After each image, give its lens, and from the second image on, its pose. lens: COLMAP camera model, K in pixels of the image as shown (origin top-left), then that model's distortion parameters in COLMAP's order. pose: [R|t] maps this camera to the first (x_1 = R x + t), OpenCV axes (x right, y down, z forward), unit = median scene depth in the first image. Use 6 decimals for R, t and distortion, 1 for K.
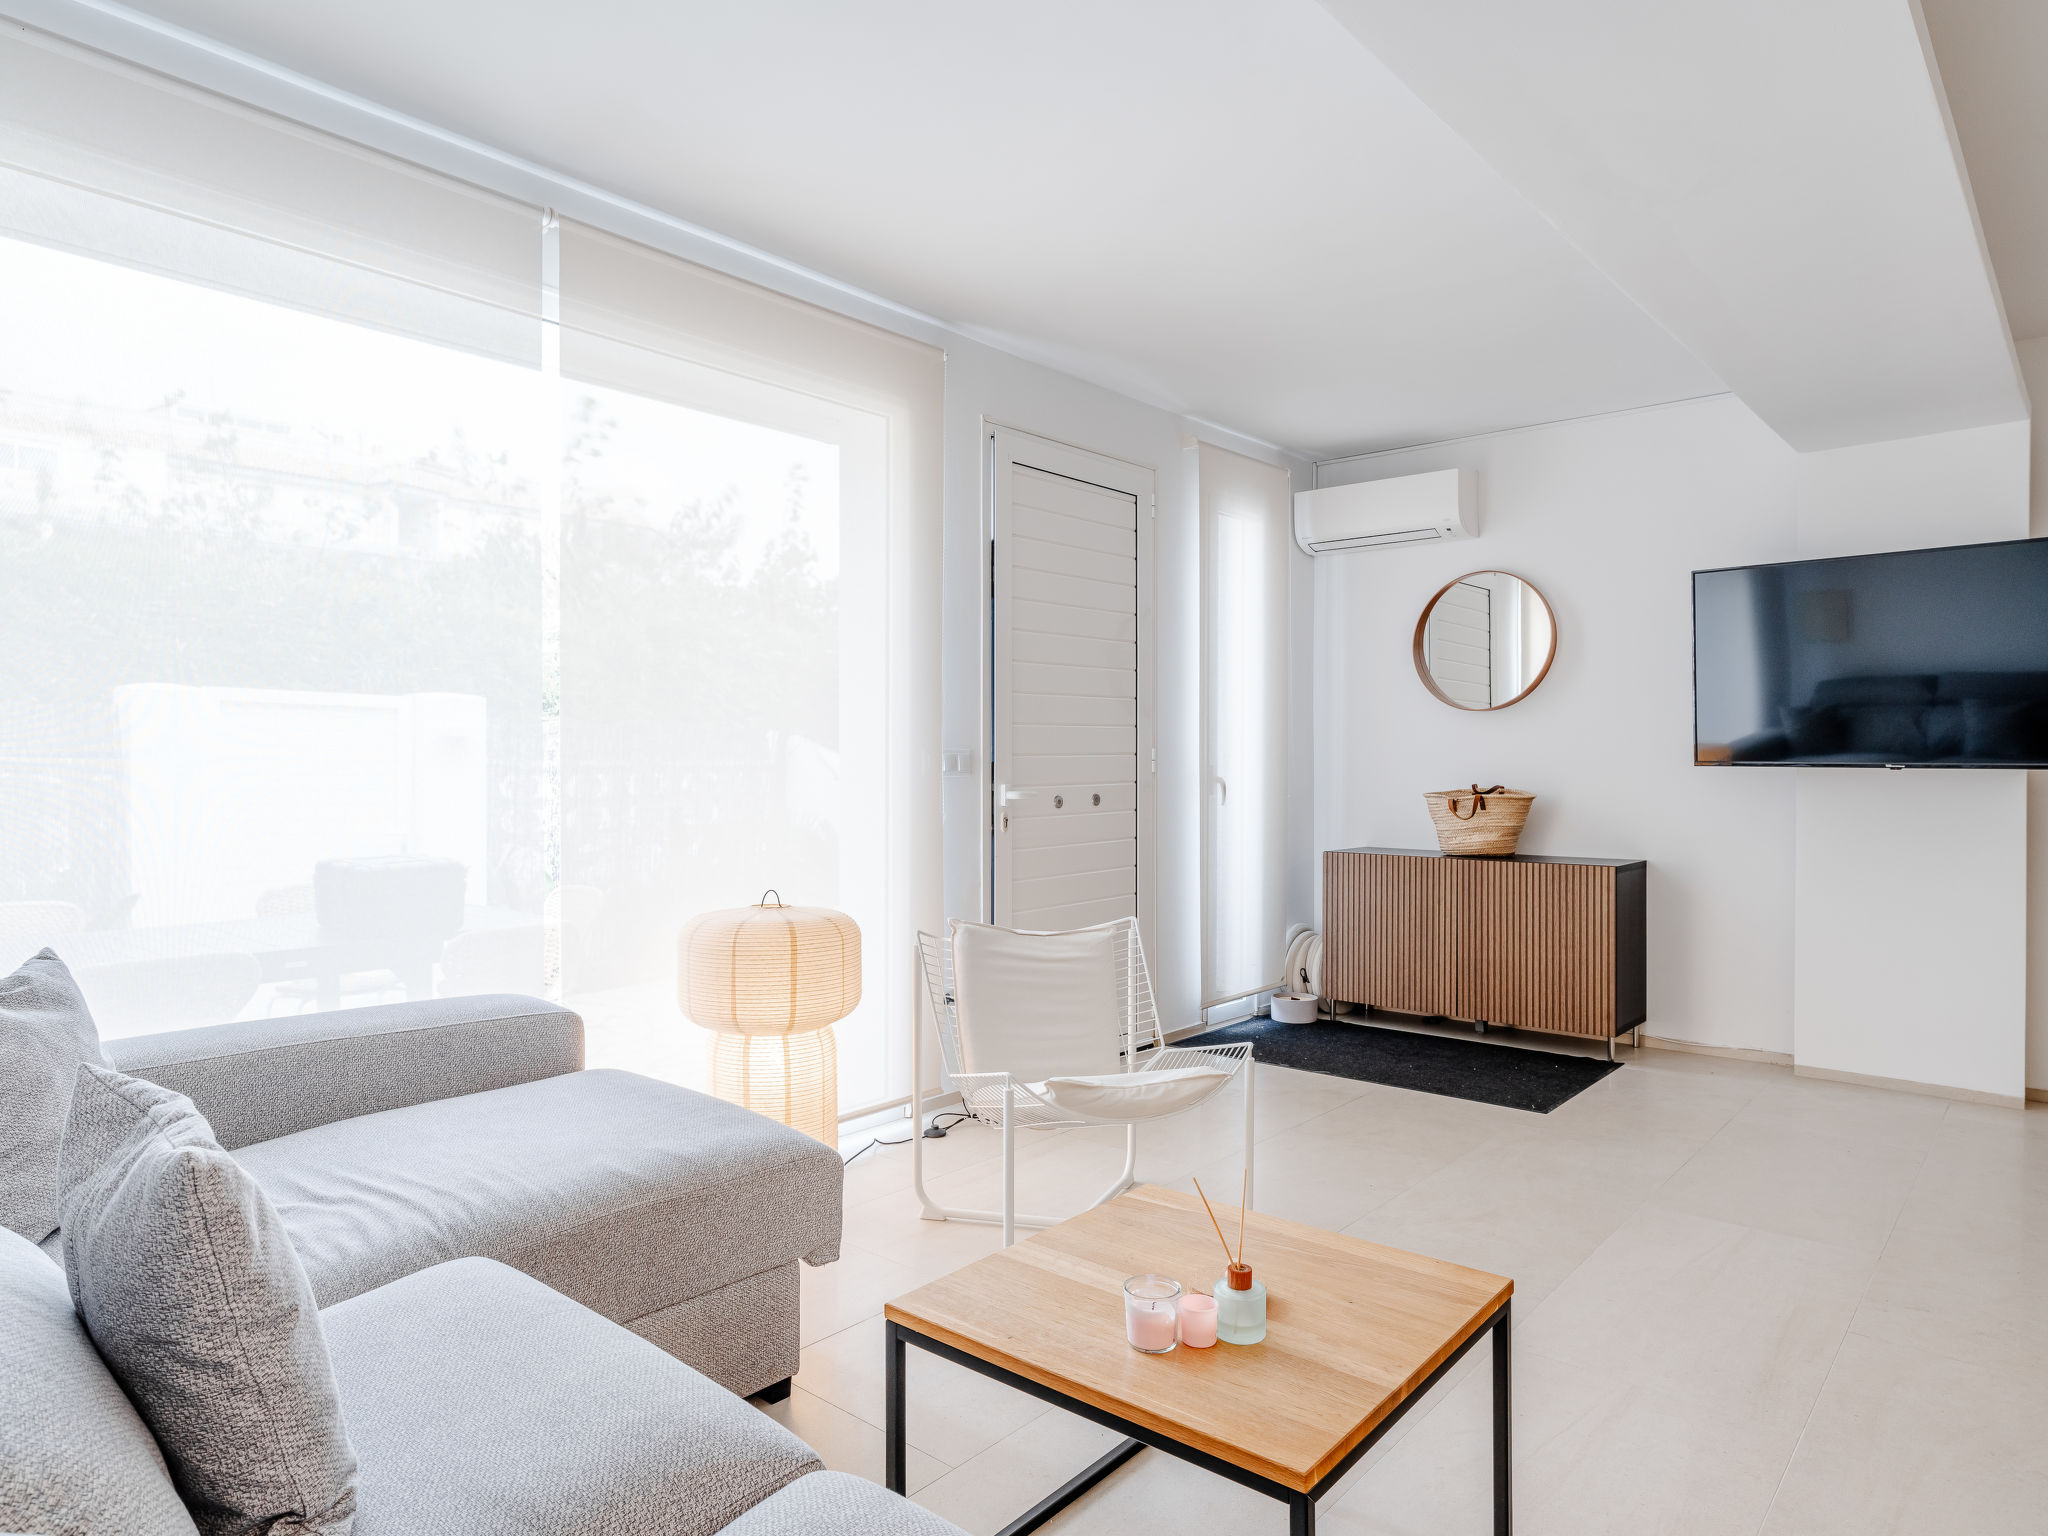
lens RADIAL K [[1261.7, 0, 1018.0], [0, 1261.7, 757.0], [0, 0, 1]] dist [-0.014122, 0.014245]
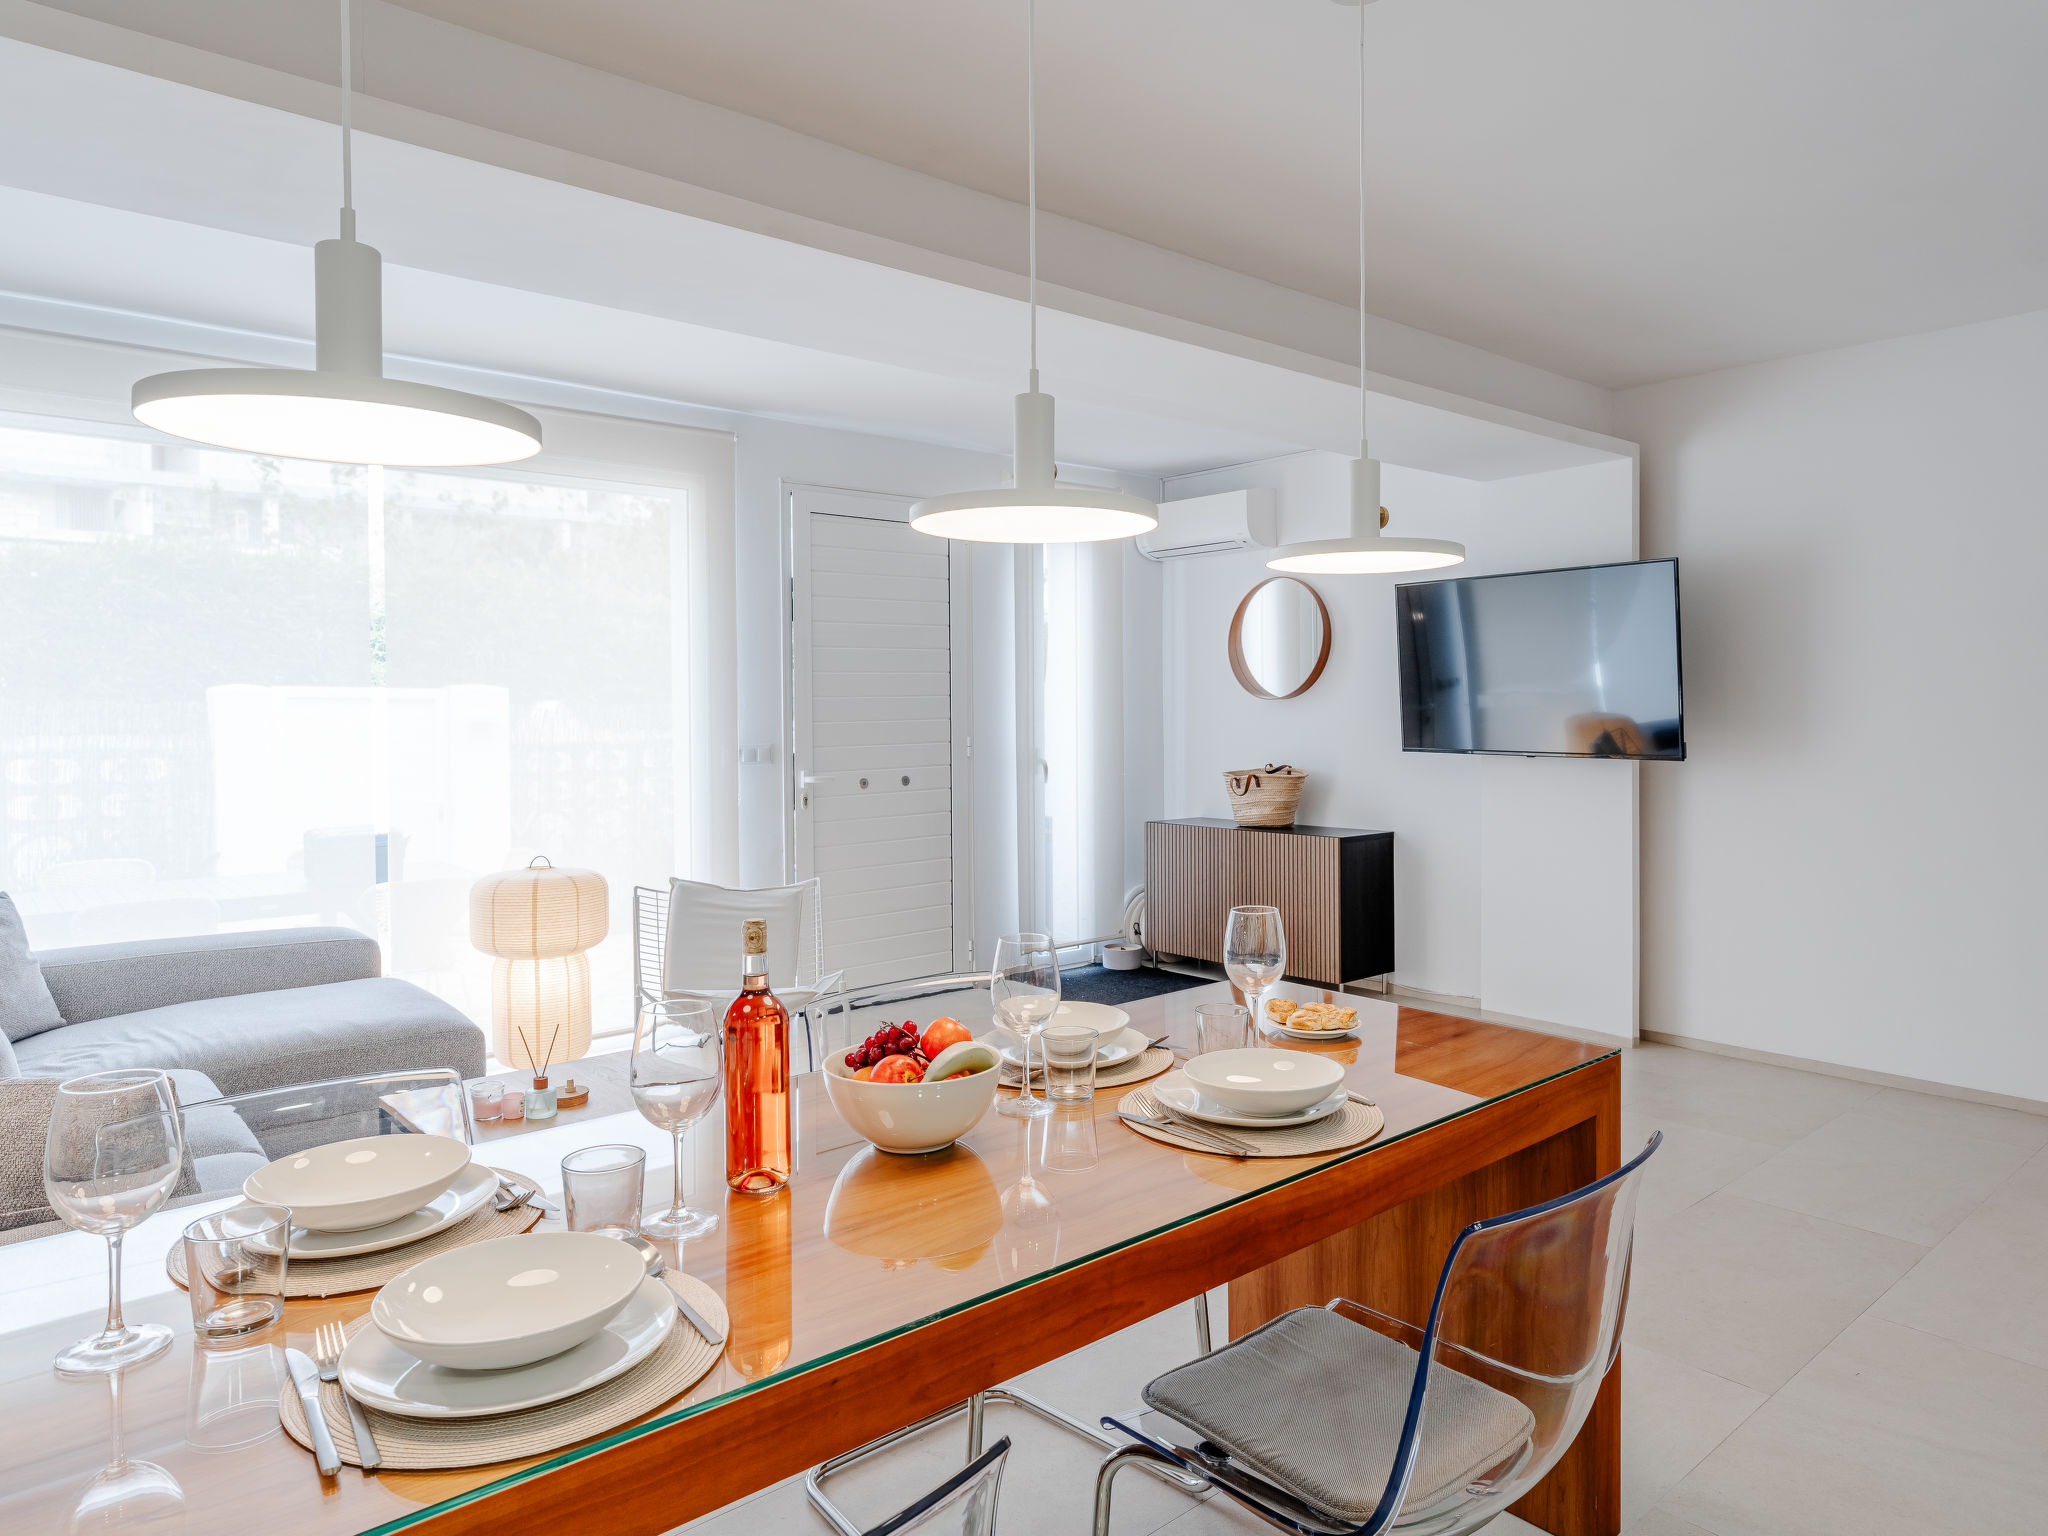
lens RADIAL K [[1241.7, 0, 969.3], [0, 1241.7, 733.6], [0, 0, 1]] dist [-0.005365, 0.001927]
pose [[0.990902, -0.006697, -0.134417, 0.260508], [0.008571, 0.999874, 0.013370, -0.024934], [0.134310, -0.014400, 0.990835, -0.164899]]
